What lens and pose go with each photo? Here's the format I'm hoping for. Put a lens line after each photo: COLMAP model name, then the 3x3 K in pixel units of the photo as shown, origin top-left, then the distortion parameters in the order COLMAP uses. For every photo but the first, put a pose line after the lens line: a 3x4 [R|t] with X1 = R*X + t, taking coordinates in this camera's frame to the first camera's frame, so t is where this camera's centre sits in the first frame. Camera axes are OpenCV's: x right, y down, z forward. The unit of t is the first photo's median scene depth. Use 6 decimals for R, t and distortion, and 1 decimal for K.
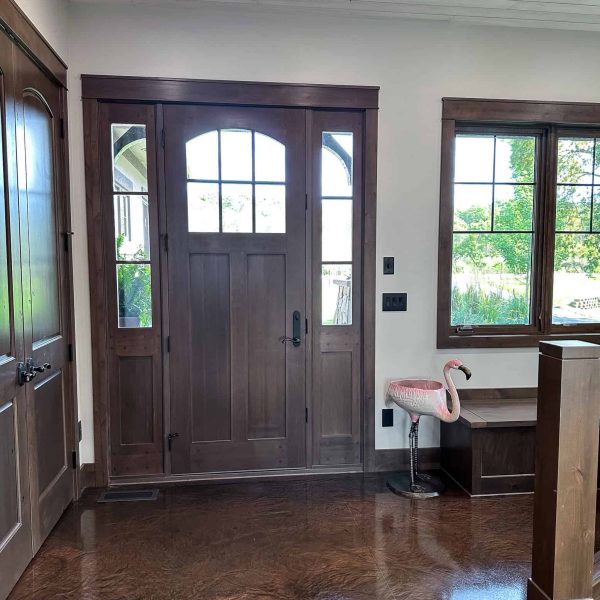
lens RADIAL K [[561.0, 0, 300.0], [0, 561.0, 300.0], [0, 0, 1]] dist [0.145269, -0.255128]
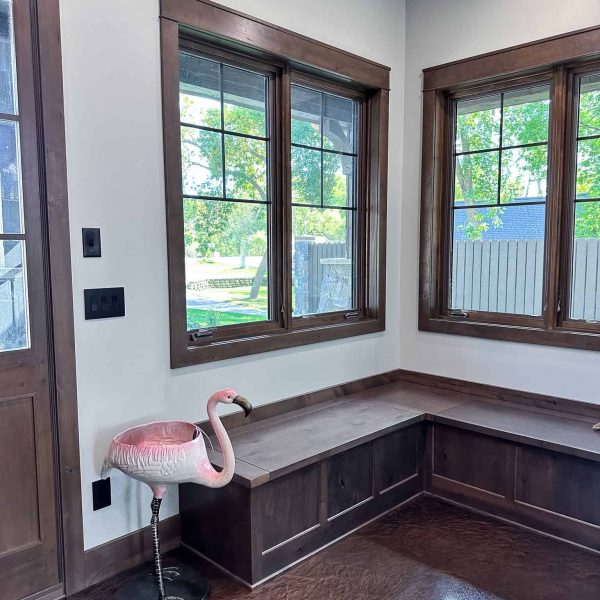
lens RADIAL K [[566.1, 0, 300.0], [0, 566.1, 300.0], [0, 0, 1]] dist [0.070362, -0.089582]
pose [[0.788833, -0.057650, 0.611898, -0.042083], [0.040886, 0.998308, 0.041347, -0.016376], [-0.613246, -0.007598, 0.789855, 0.385617]]
